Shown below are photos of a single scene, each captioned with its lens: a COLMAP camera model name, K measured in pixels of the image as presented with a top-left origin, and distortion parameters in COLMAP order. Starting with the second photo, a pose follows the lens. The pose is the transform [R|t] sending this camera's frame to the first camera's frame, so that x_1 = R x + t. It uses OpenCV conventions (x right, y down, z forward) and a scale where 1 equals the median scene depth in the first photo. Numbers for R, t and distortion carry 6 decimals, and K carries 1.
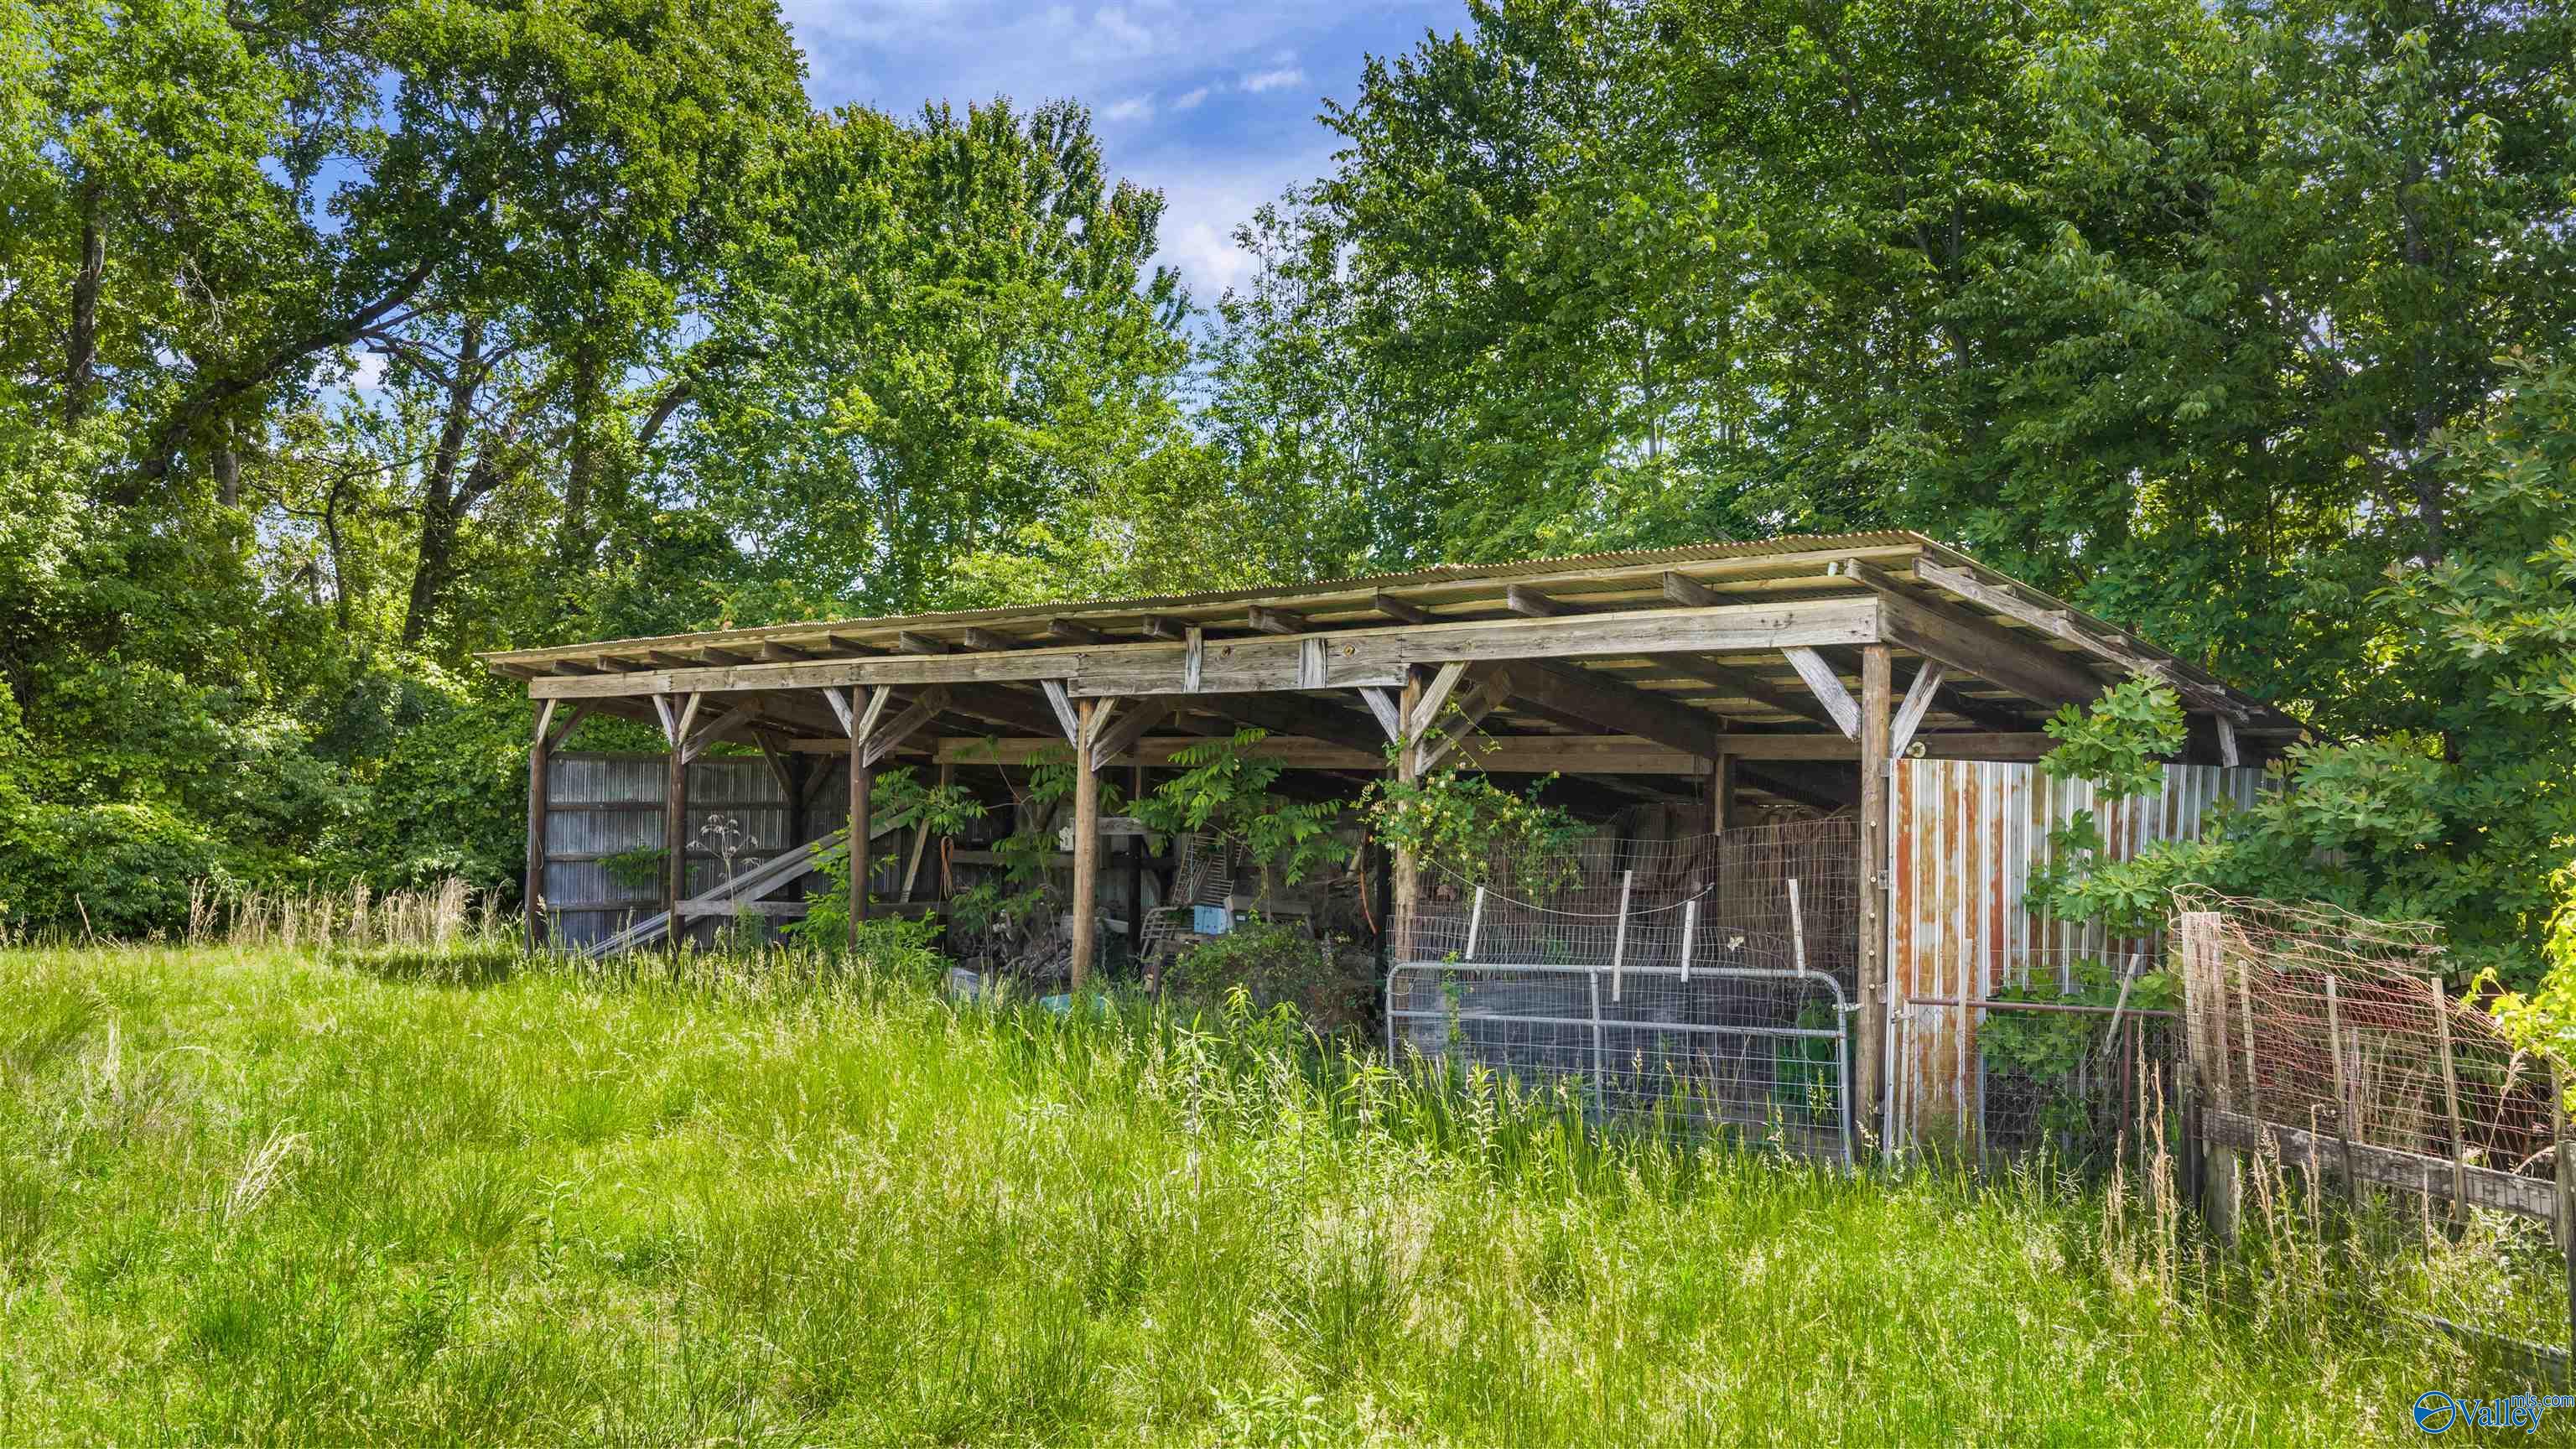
lens RADIAL K [[2156.2, 0, 1288.0], [0, 2156.2, 724.5], [0, 0, 1]] dist [0.056644, -0.146166]
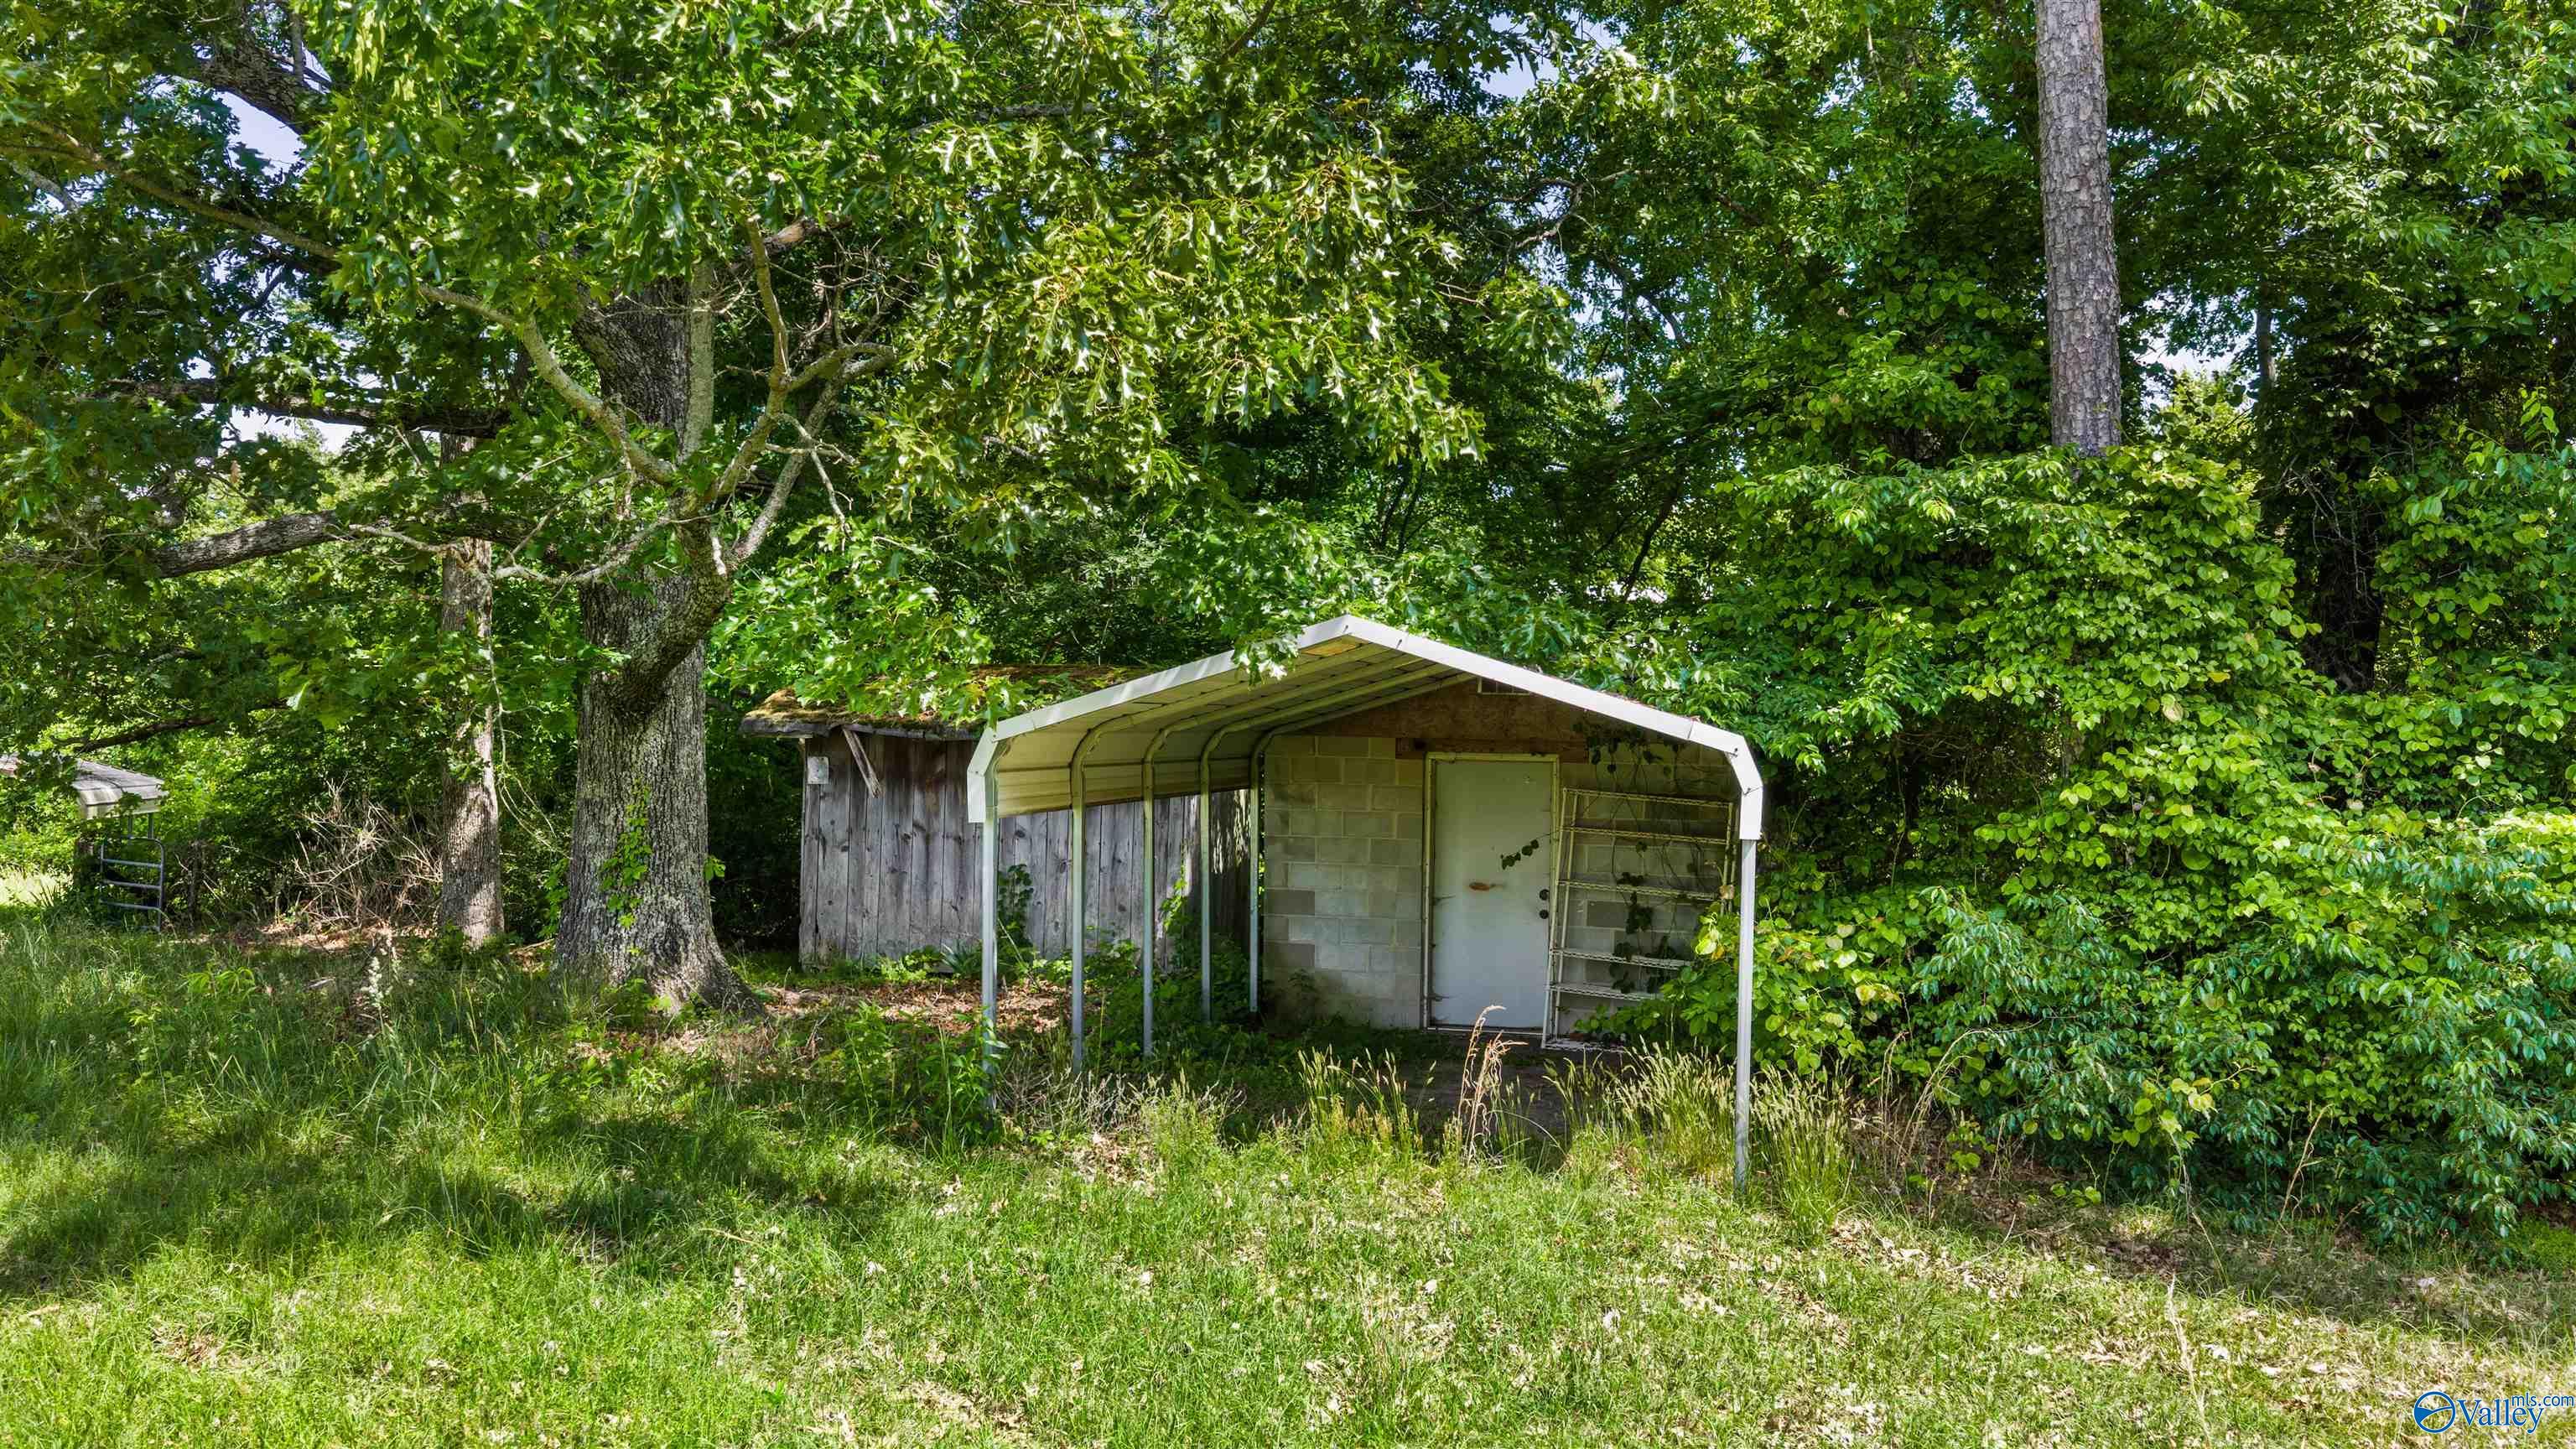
lens RADIAL K [[2156.2, 0, 1288.0], [0, 2156.2, 724.5], [0, 0, 1]] dist [0.056644, -0.146166]
pose [[0.478959, 0.000731, -0.877837, -0.329132], [0.010183, 0.999928, 0.006389, 0.017328], [0.877778, -0.012000, 0.478917, 0.651911]]
